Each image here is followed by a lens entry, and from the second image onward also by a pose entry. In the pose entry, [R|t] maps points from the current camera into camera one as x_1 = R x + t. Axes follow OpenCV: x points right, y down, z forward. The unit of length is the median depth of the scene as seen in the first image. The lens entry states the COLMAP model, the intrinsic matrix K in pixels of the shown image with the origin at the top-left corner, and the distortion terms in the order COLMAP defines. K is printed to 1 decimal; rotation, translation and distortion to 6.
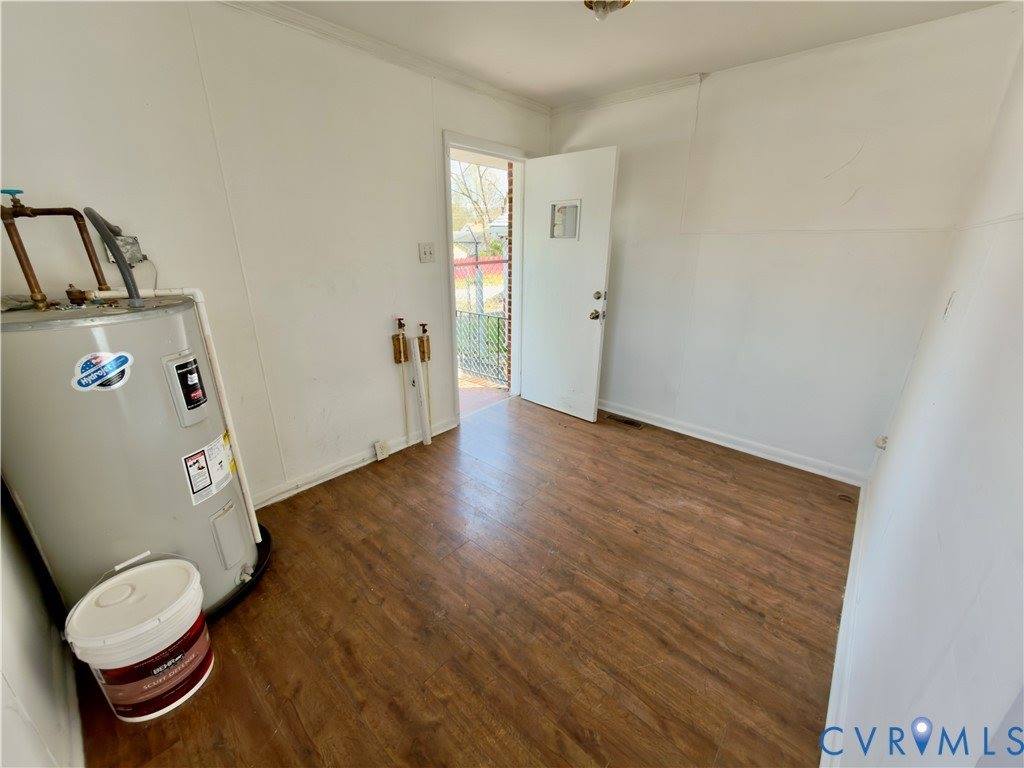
lens RADIAL K [[407.7, 0, 511.3], [0, 407.7, 388.3], [0, 0, 1]] dist [-0.004268, 0.000126]
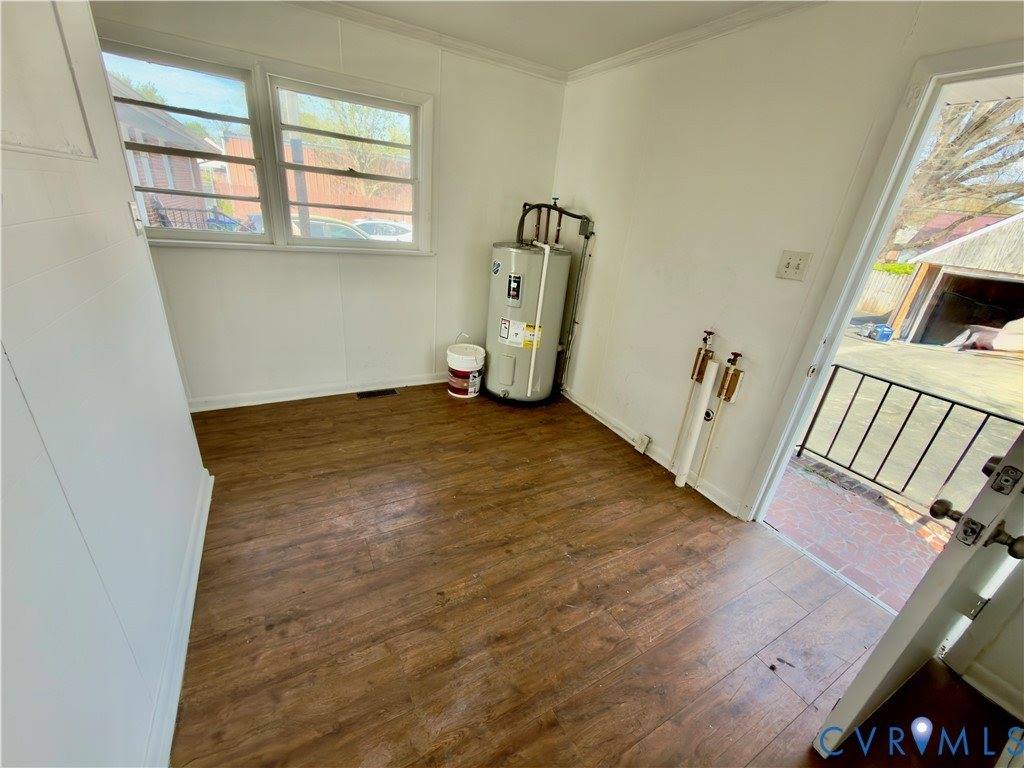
lens RADIAL K [[407.7, 0, 510.2], [0, 407.7, 383.0], [0, 0, 1]] dist [-0.004268, 0.000126]
pose [[-0.330298, 0.339919, -0.880544, 0.812057], [-0.406317, 0.790834, 0.457700, -0.381735], [0.851945, 0.508957, -0.123096, 0.999393]]
